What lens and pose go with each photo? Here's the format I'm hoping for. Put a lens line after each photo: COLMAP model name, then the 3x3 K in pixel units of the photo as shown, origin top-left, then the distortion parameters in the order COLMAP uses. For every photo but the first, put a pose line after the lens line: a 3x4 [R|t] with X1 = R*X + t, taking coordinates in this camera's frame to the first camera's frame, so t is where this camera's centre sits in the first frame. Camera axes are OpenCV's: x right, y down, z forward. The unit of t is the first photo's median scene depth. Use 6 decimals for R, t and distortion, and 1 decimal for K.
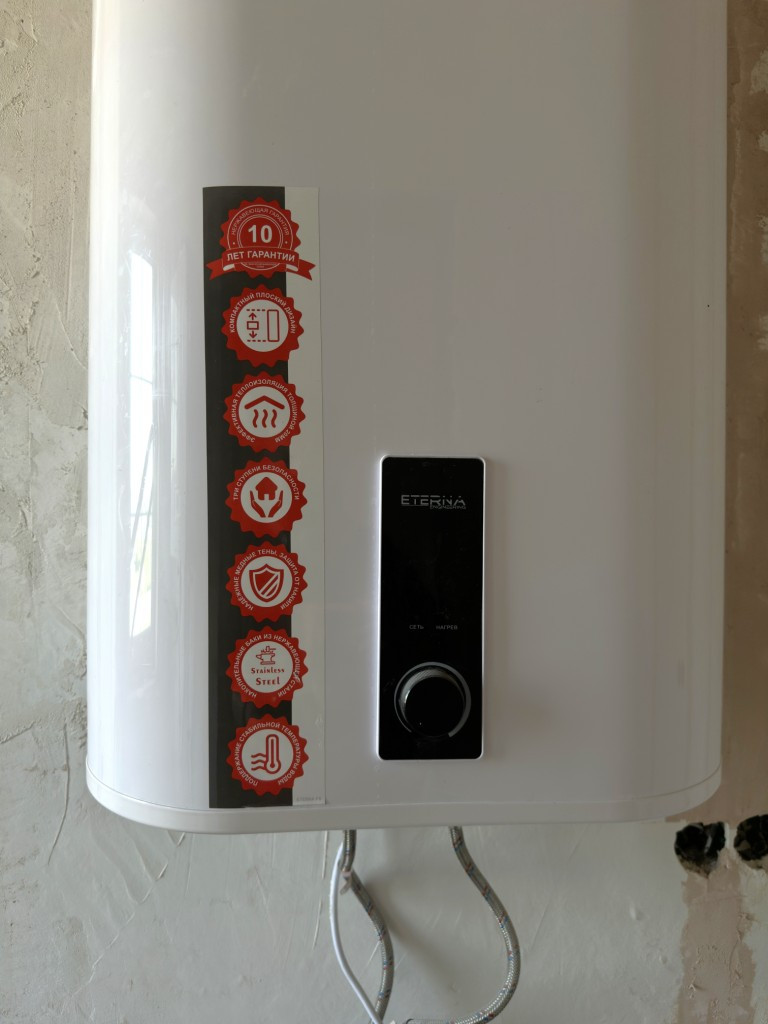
lens RADIAL K [[718.7, 0, 384.7], [0, 718.7, 508.8], [0, 0, 1]] dist [0.002250, -0.009598]
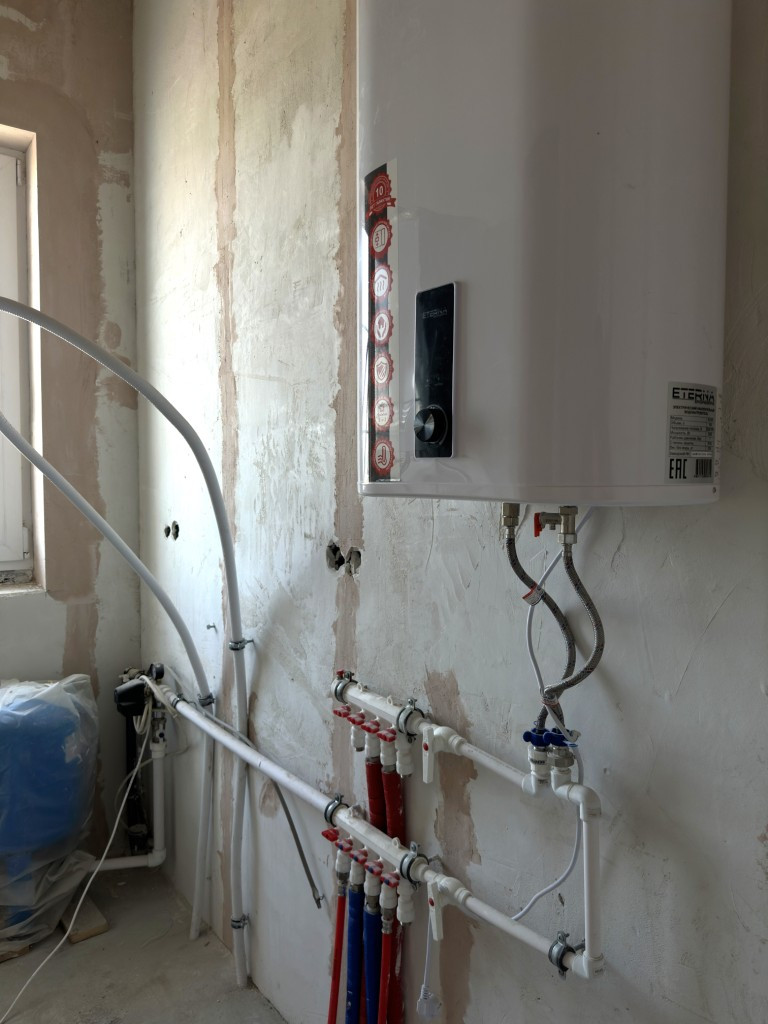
lens RADIAL K [[718.7, 0, 385.0], [0, 718.7, 514.1], [0, 0, 1]] dist [0.002250, -0.009598]
pose [[0.543481, 0.045372, -0.838194, 1.518380], [0.004951, 0.998348, 0.057251, 0.386383], [0.839407, -0.035265, 0.542358, -0.089703]]
